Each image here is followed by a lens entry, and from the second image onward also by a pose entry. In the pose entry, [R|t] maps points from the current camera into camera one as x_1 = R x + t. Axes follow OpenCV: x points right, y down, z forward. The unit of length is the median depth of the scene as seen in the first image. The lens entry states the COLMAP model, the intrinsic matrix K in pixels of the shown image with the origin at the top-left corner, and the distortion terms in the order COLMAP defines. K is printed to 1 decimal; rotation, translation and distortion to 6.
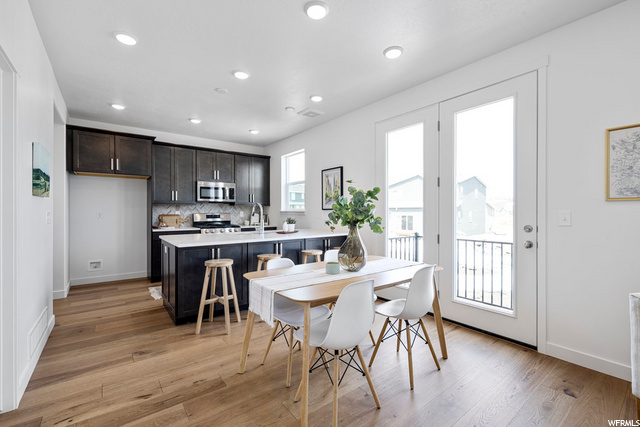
lens RADIAL K [[276.3, 0, 319.6], [0, 276.3, 211.5], [0, 0, 1]] dist [0.002061, 0.000226]
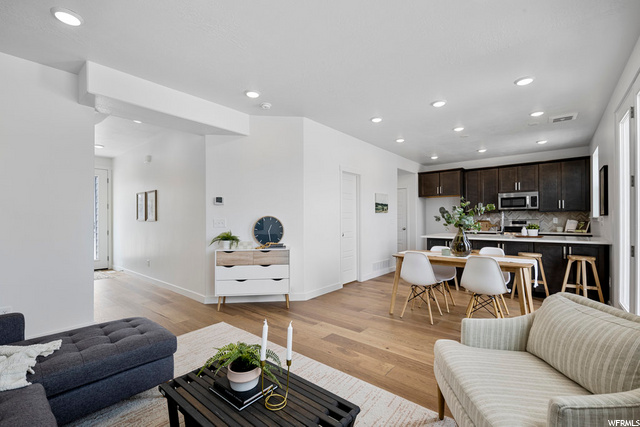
lens RADIAL K [[276.3, 0, 319.8], [0, 276.3, 218.1], [0, 0, 1]] dist [0.002061, 0.000226]
pose [[0.226367, -0.007311, -0.974015, 0.608494], [0.007133, 0.999957, -0.005848, 0.001099], [0.974016, -0.005624, 0.226410, -0.062346]]
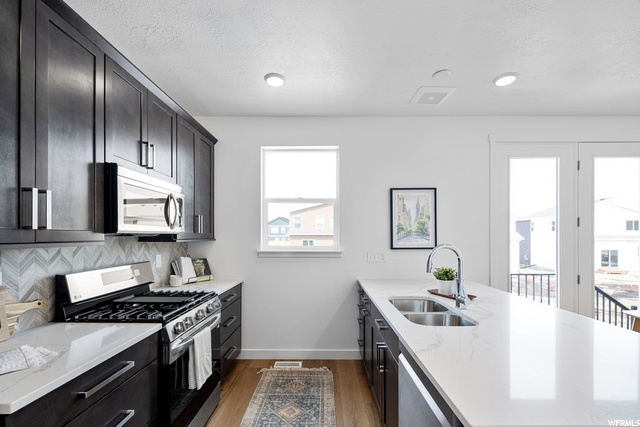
lens RADIAL K [[276.3, 0, 323.1], [0, 276.3, 237.6], [0, 0, 1]] dist [0.002061, 0.000226]
pose [[0.611792, -0.001726, 0.791017, -0.560726], [-0.000170, 0.999997, 0.002313, -0.032386], [-0.791019, -0.001550, 0.611790, 0.681060]]
